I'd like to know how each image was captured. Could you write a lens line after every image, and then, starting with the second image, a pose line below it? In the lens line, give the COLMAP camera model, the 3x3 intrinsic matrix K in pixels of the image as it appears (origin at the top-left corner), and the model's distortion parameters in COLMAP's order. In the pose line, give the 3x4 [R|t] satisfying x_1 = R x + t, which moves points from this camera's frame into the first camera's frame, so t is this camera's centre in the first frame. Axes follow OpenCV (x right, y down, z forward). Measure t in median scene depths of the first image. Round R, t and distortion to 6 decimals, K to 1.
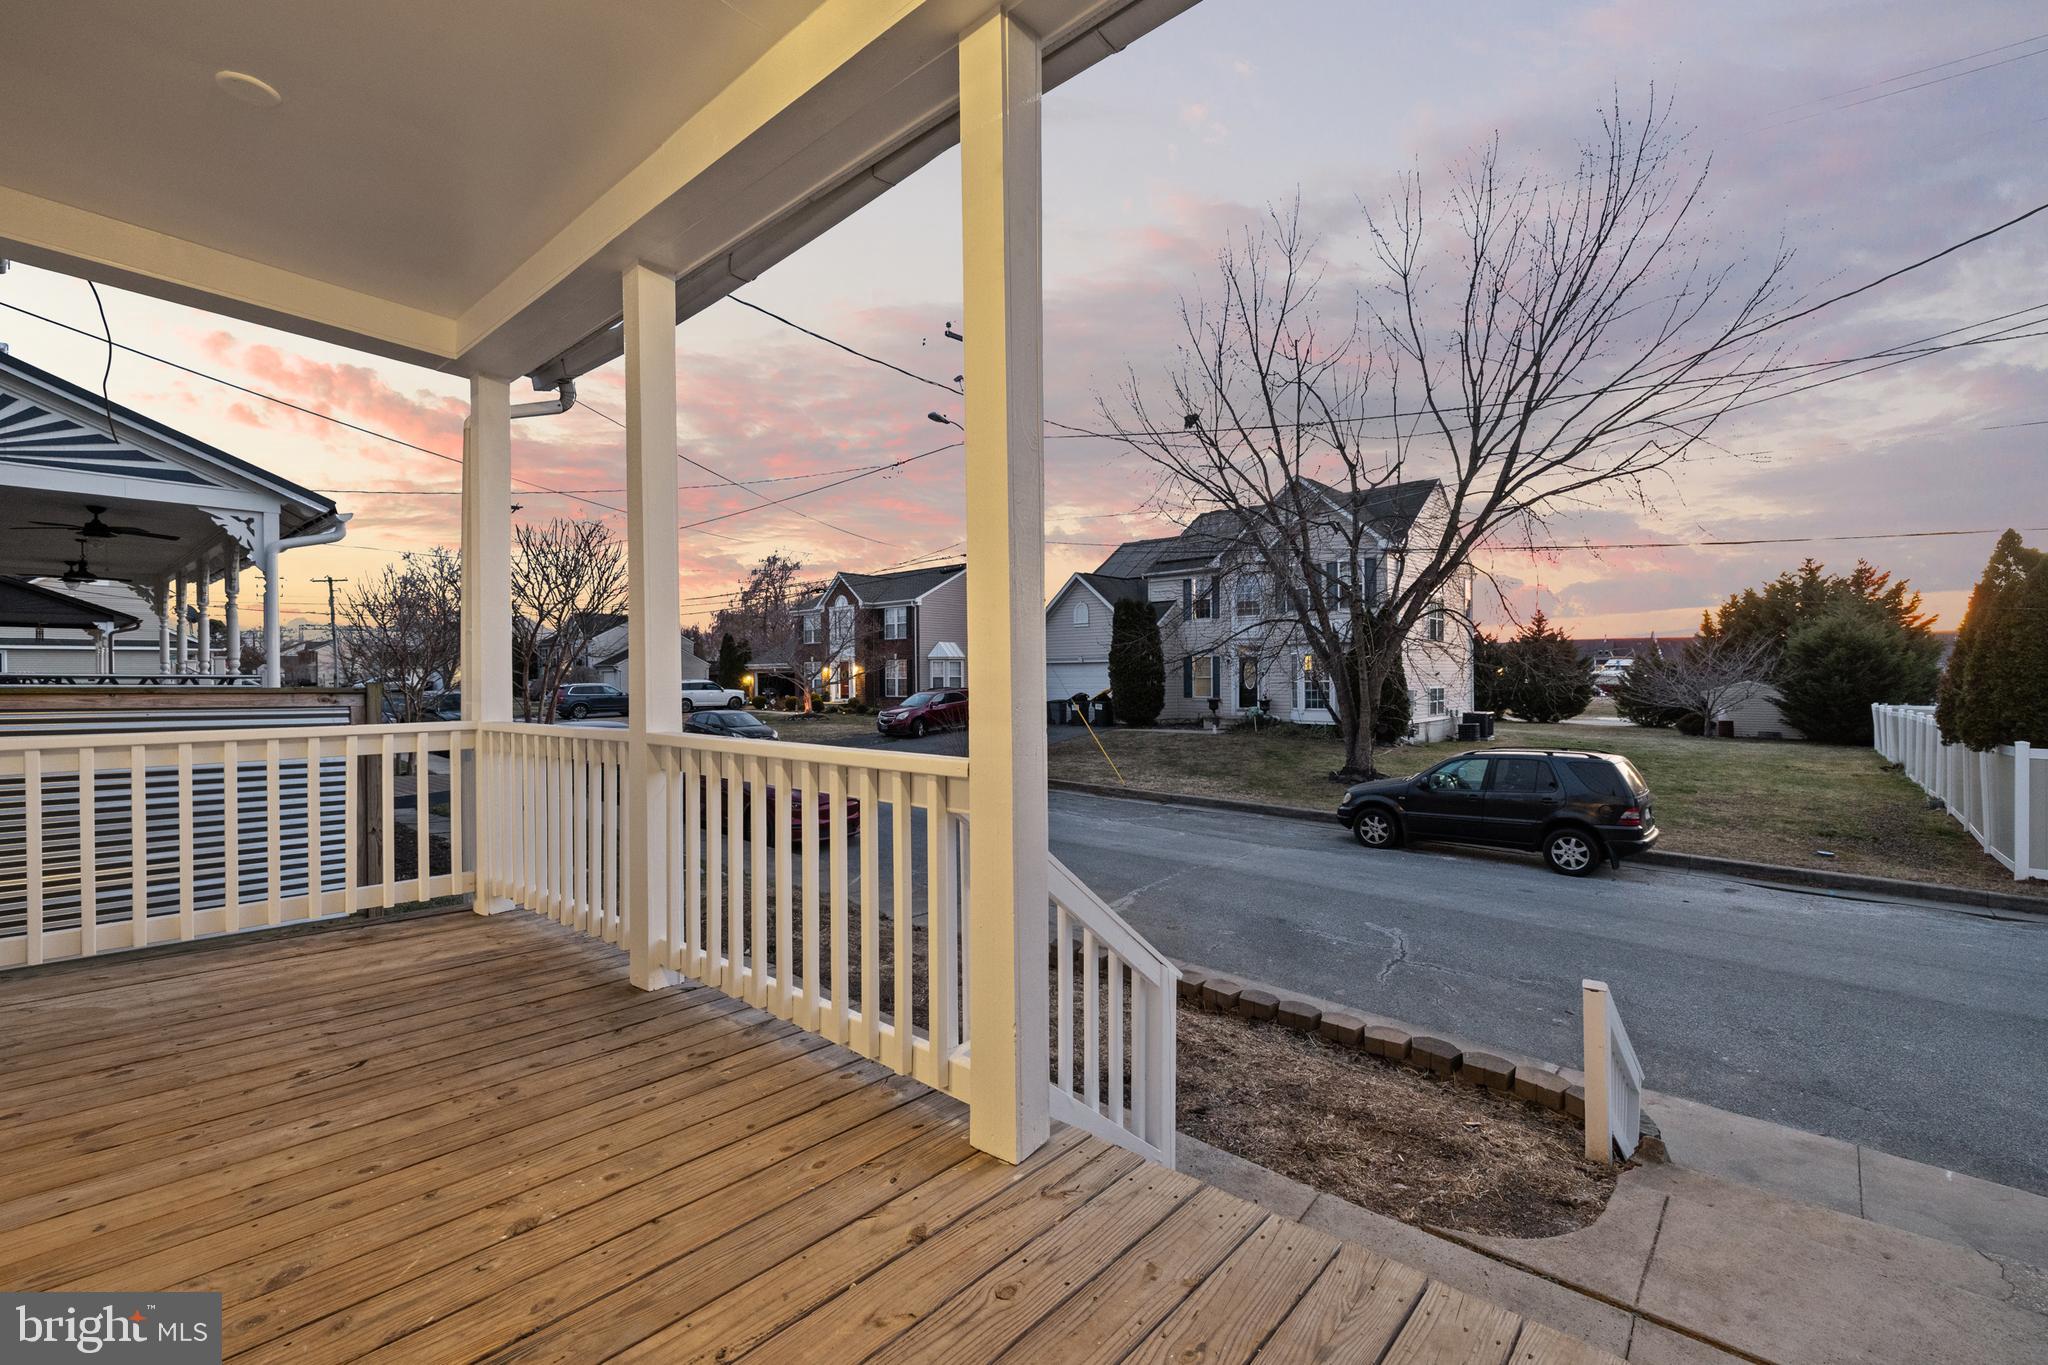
lens RADIAL K [[868.3, 0, 1021.1], [0, 868.3, 679.1], [0, 0, 1]] dist [0.004561, -0.000266]
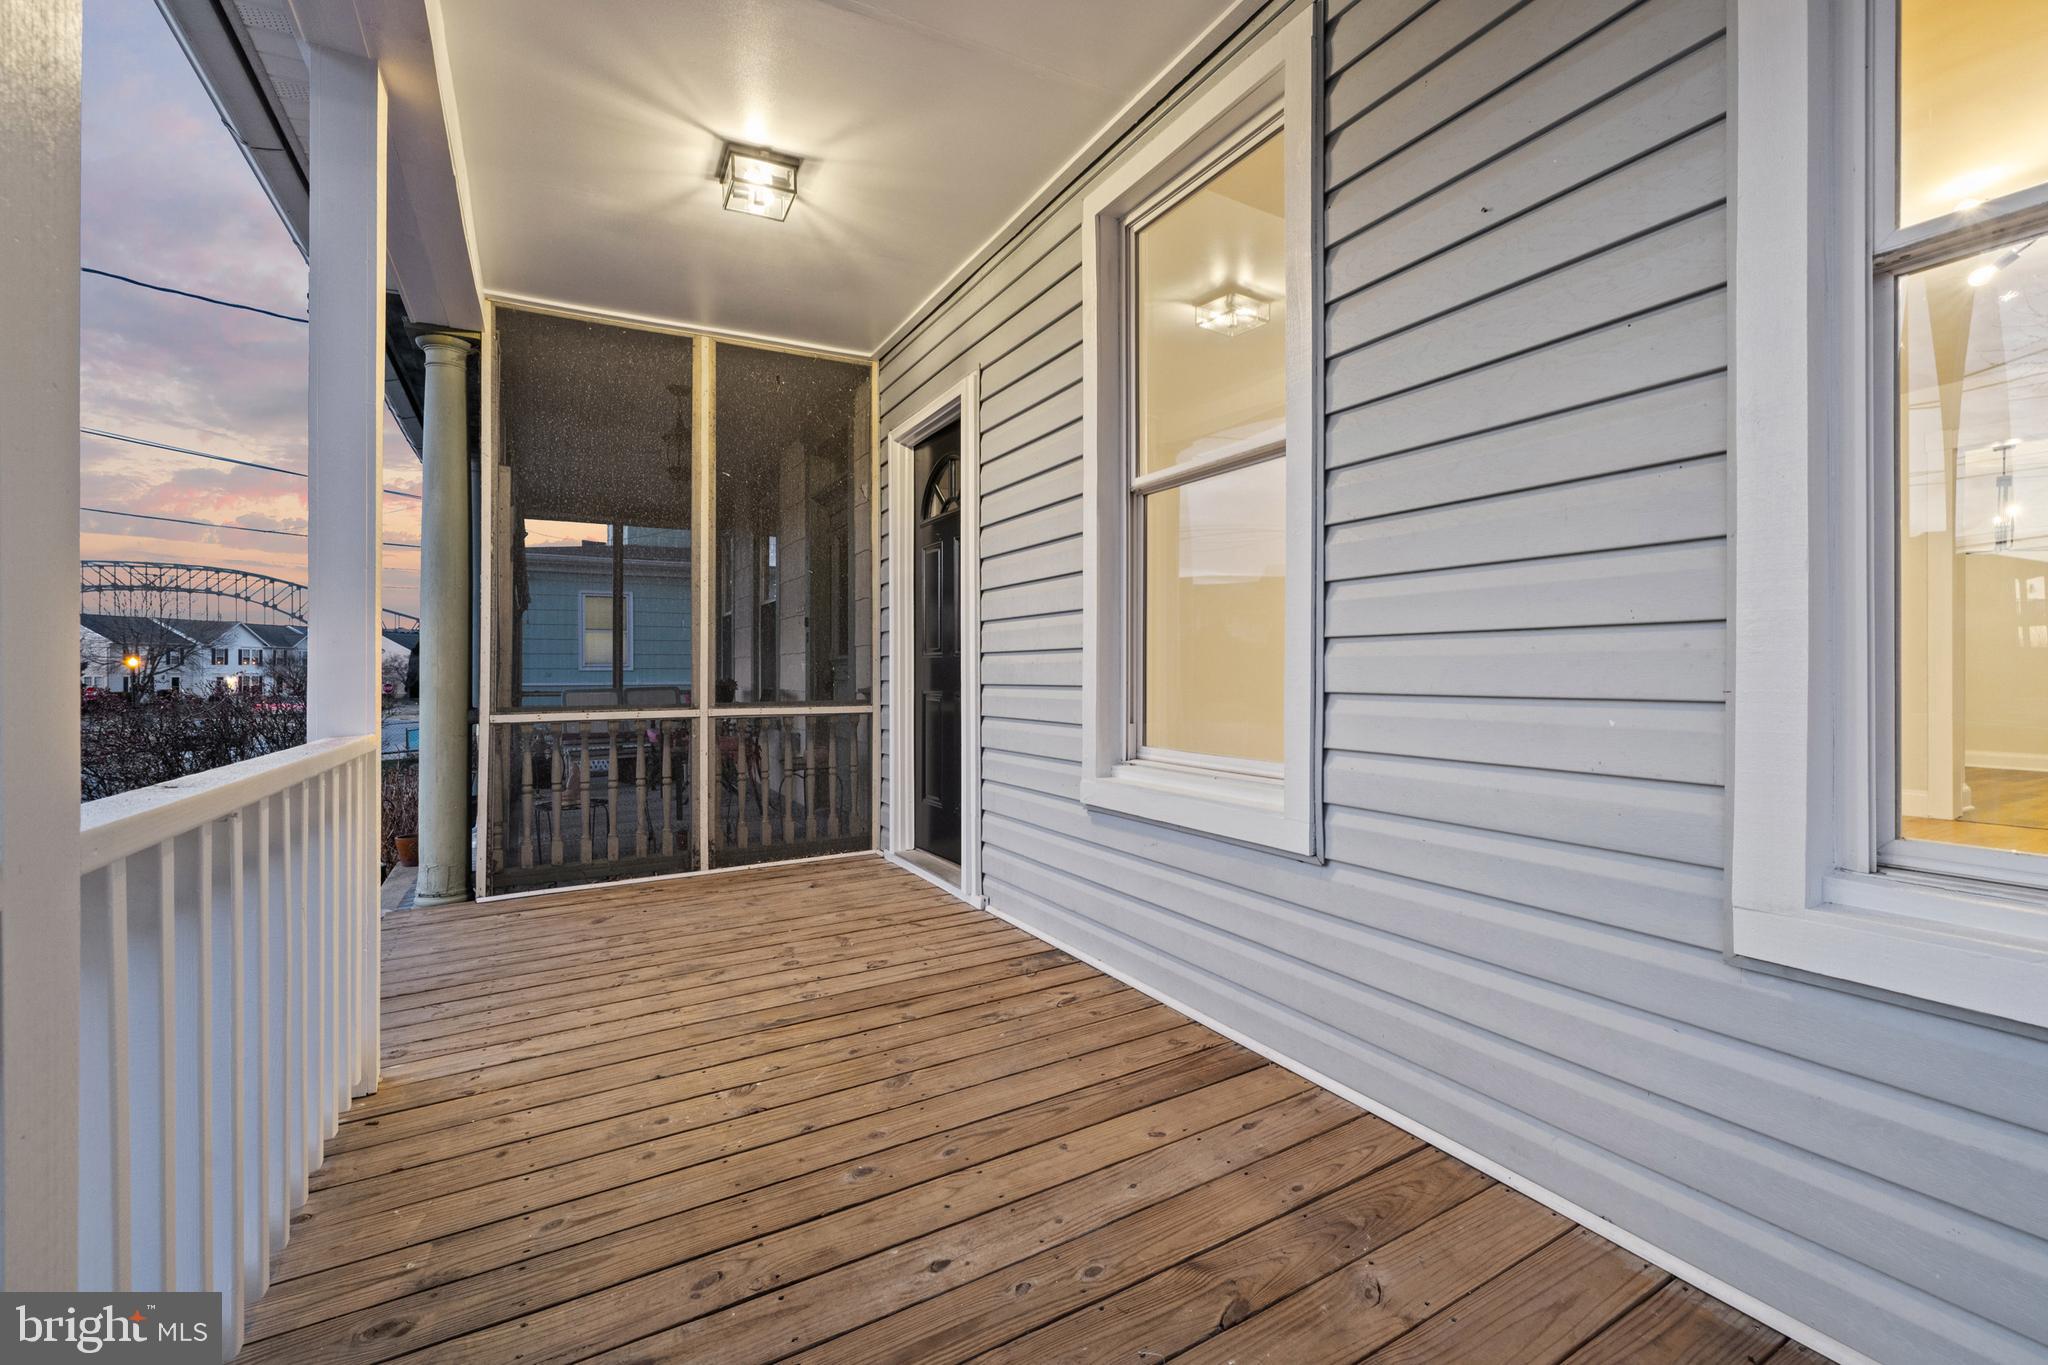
lens RADIAL K [[868.3, 0, 1026.1], [0, 868.3, 675.7], [0, 0, 1]] dist [0.004561, -0.000266]
pose [[-0.941029, 0.005349, 0.338283, -1.220239], [0.006552, 0.999976, 0.002412, 0.027737], [-0.338261, 0.004486, -0.941042, 1.801687]]
